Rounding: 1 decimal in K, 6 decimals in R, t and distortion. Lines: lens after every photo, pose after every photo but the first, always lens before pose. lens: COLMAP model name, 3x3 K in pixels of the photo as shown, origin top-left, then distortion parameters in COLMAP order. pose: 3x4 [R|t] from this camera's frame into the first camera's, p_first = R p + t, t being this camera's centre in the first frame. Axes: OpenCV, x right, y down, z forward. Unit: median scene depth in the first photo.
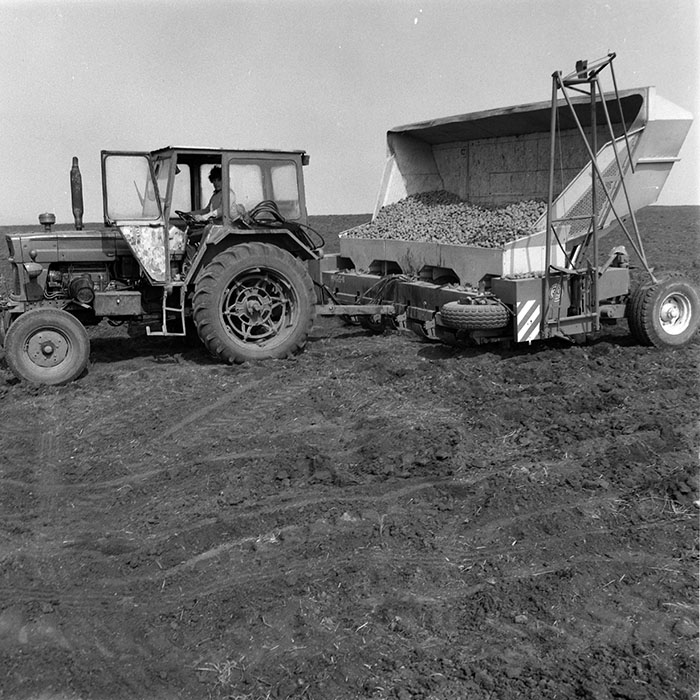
lens RADIAL K [[910.8, 0, 350.0], [0, 910.8, 350.0], [0, 0, 1]] dist [0.024508, -0.020097]
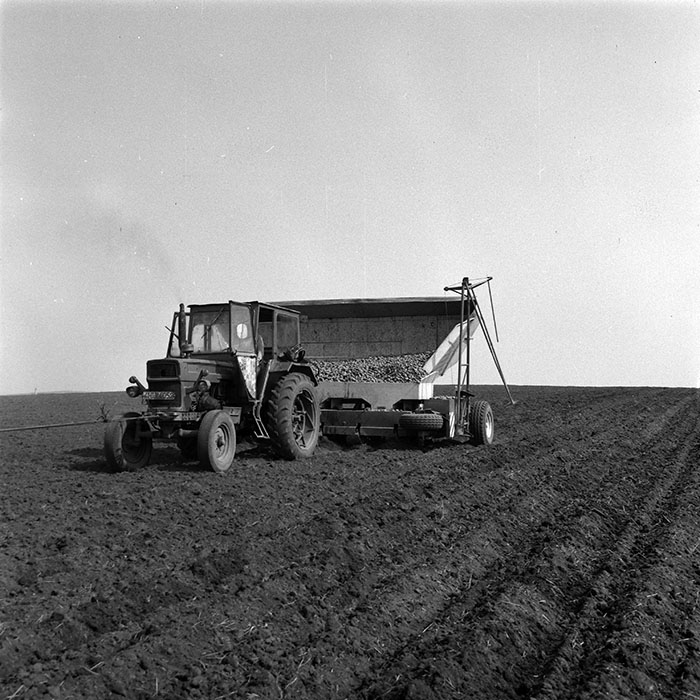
lens RADIAL K [[910.8, 0, 350.0], [0, 910.8, 350.0], [0, 0, 1]] dist [0.024508, -0.020097]
pose [[0.697681, 0.062968, 0.713636, -1.068167], [0.103271, 0.976886, -0.187158, 0.119879], [-0.708927, 0.204274, 0.675052, -0.013924]]
